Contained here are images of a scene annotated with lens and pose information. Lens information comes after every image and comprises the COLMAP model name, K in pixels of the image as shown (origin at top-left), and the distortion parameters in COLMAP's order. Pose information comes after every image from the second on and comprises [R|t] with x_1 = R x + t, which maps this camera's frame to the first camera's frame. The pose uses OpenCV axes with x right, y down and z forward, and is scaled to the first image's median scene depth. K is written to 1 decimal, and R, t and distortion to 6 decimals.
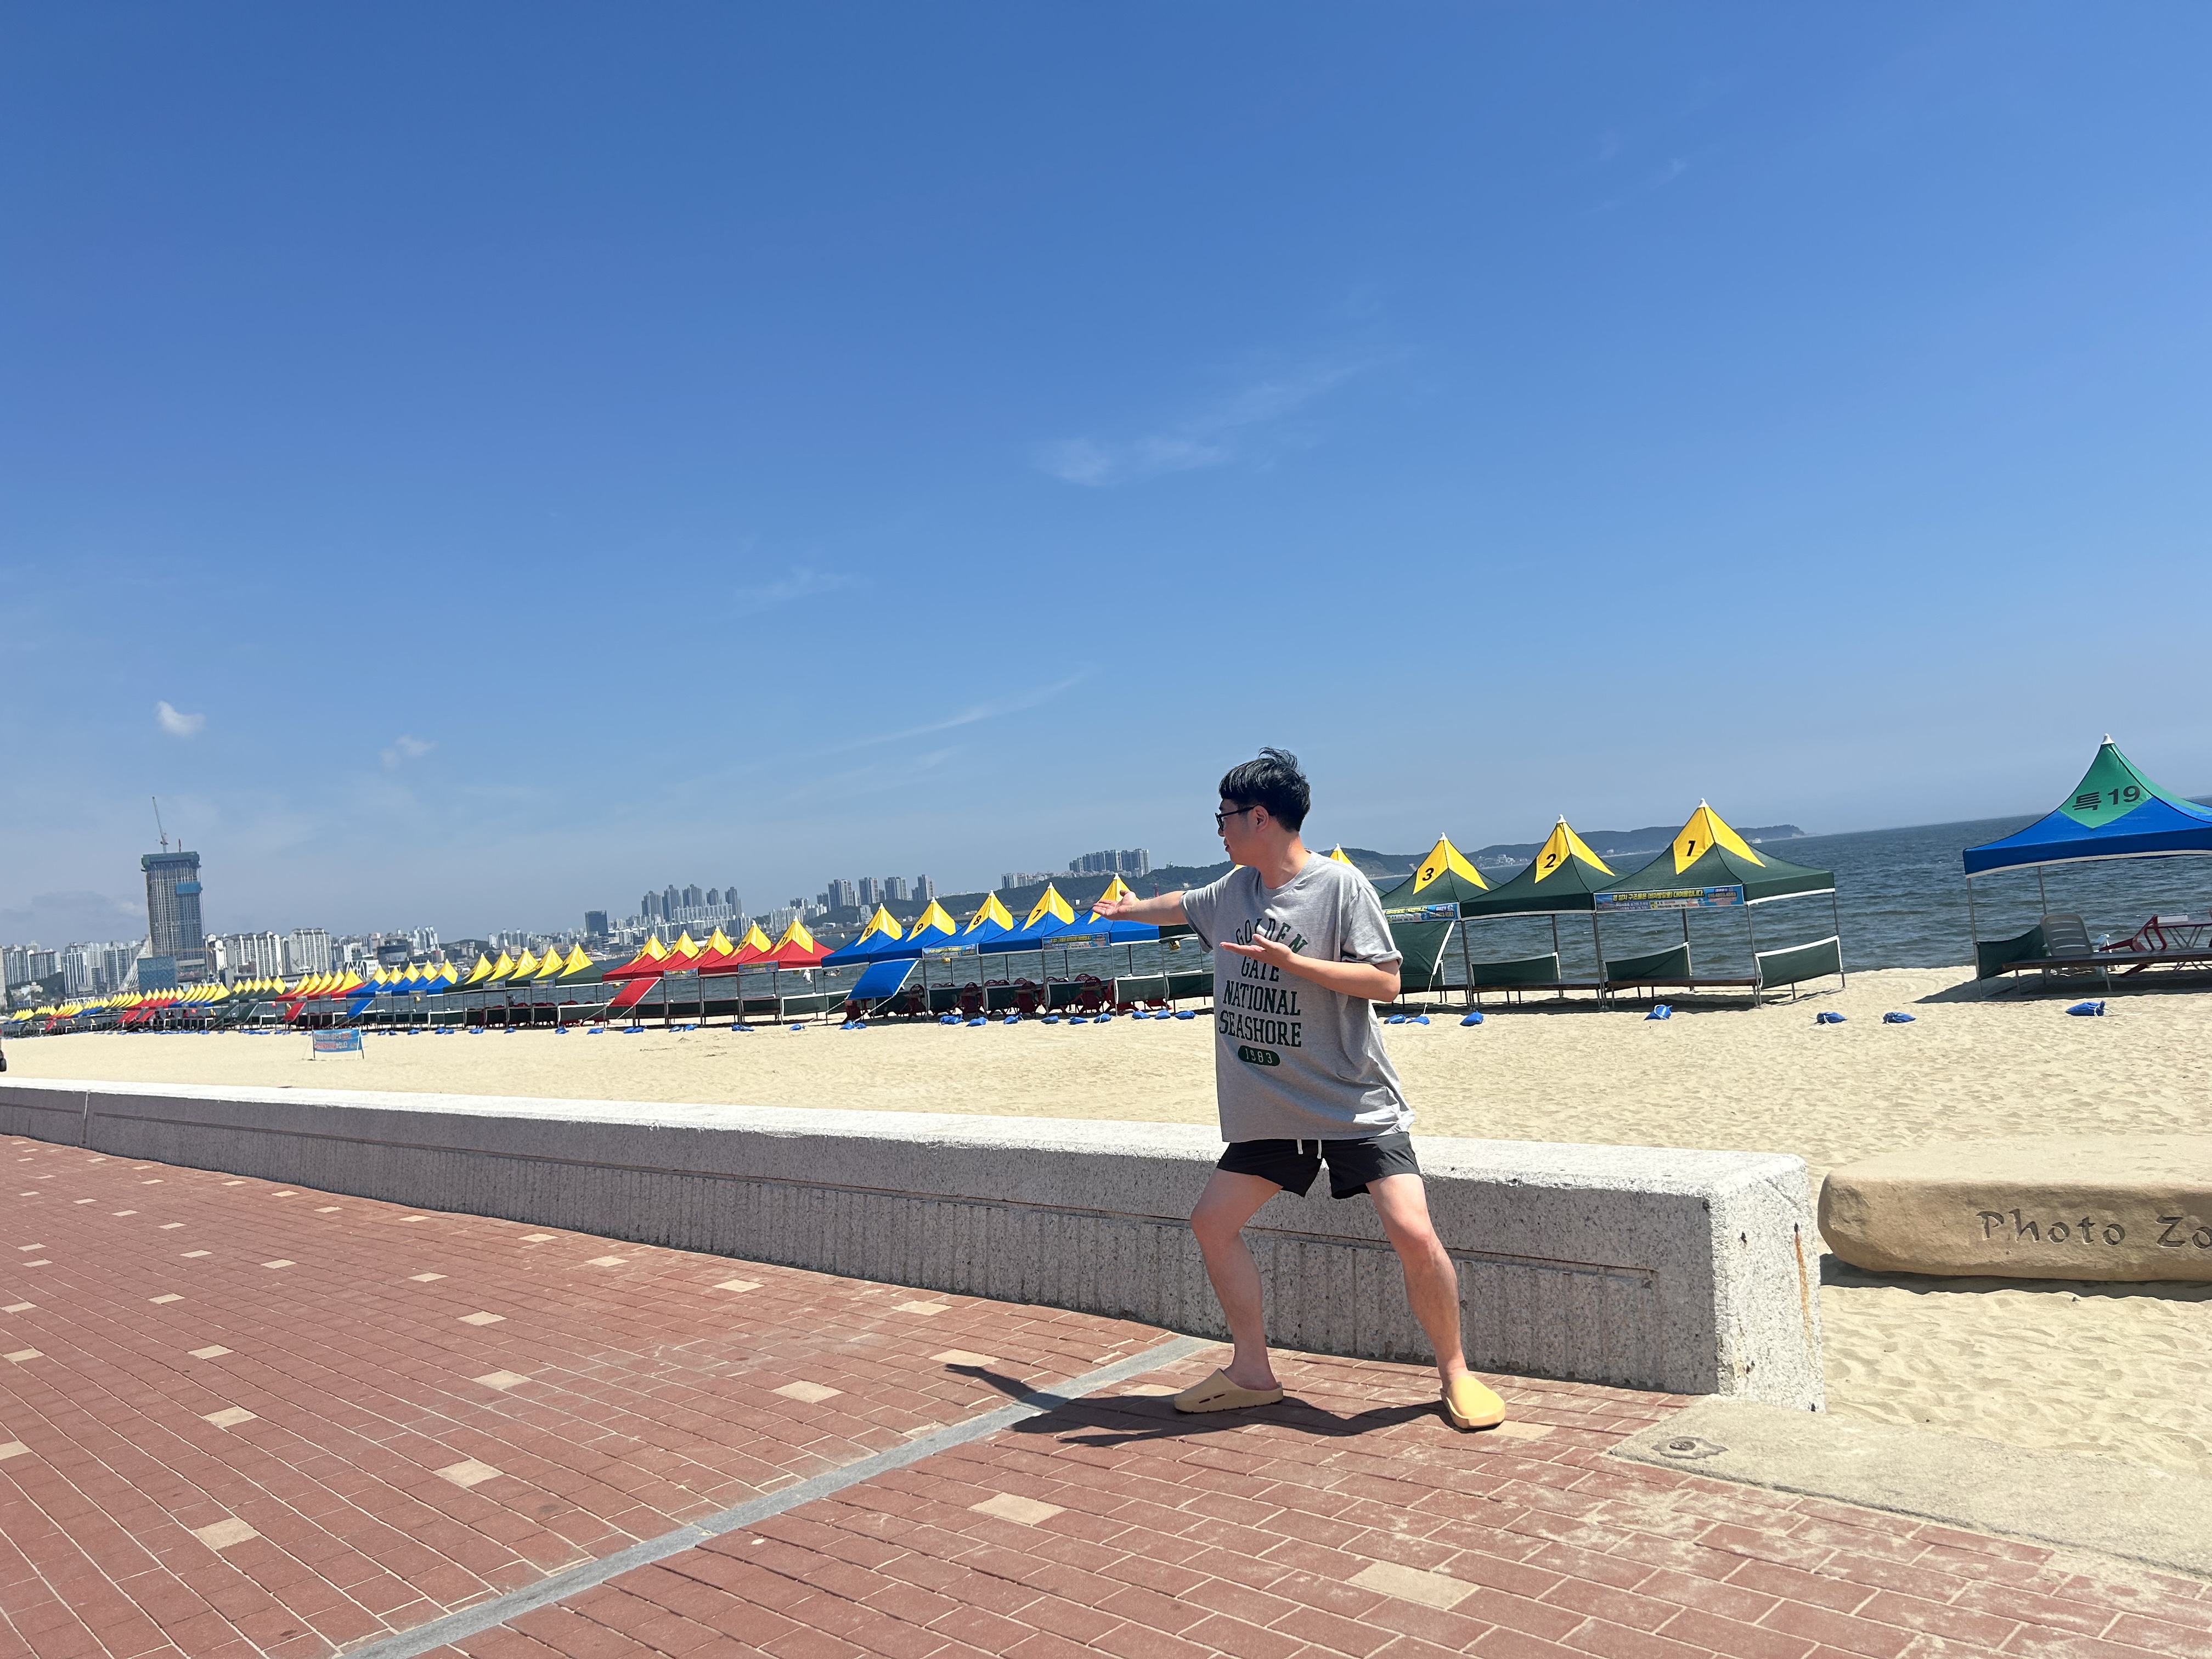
lens RADIAL K [[1650.9, 0, 1106.0], [0, 1650.9, 829.5], [0, 0, 1]] dist [0.059484, -0.001747]
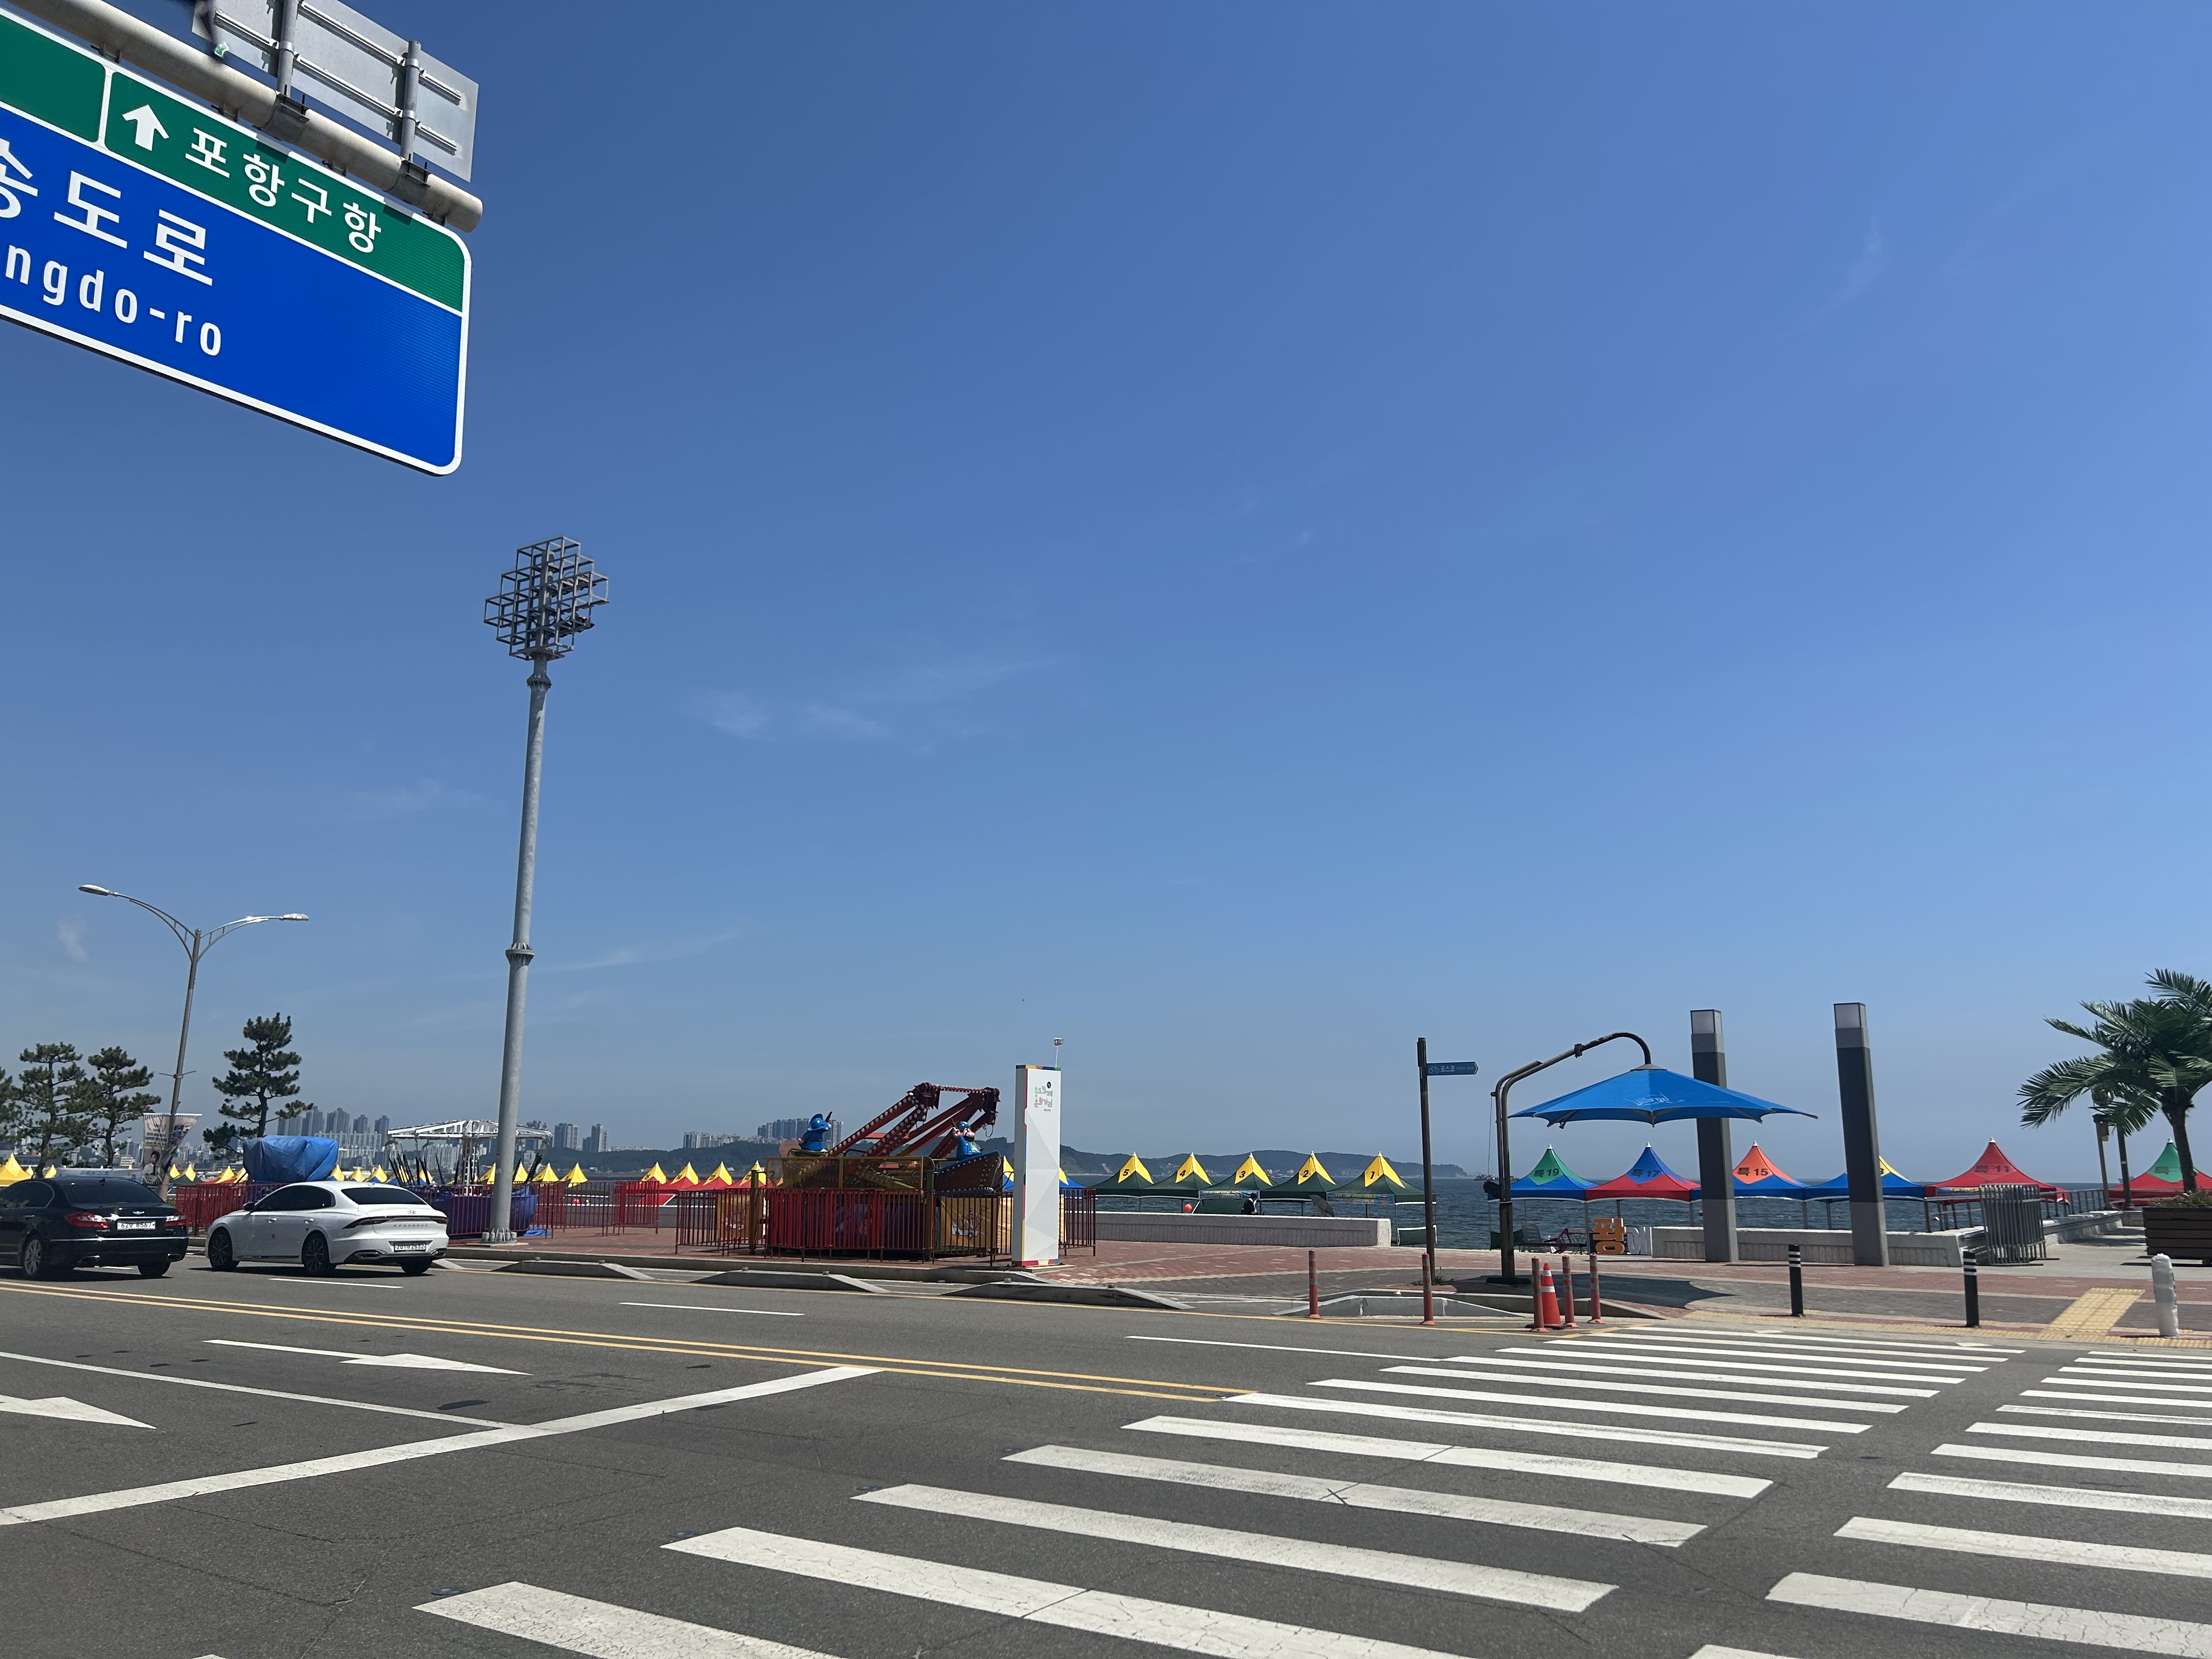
lens RADIAL K [[1650.9, 0, 1106.0], [0, 1650.9, 829.5], [0, 0, 1]] dist [0.059484, -0.001747]
pose [[0.967416, 0.146123, 0.206773, -0.424801], [-0.109200, 0.977597, -0.179944, -0.001802], [-0.228434, 0.151501, 0.961699, -0.904941]]
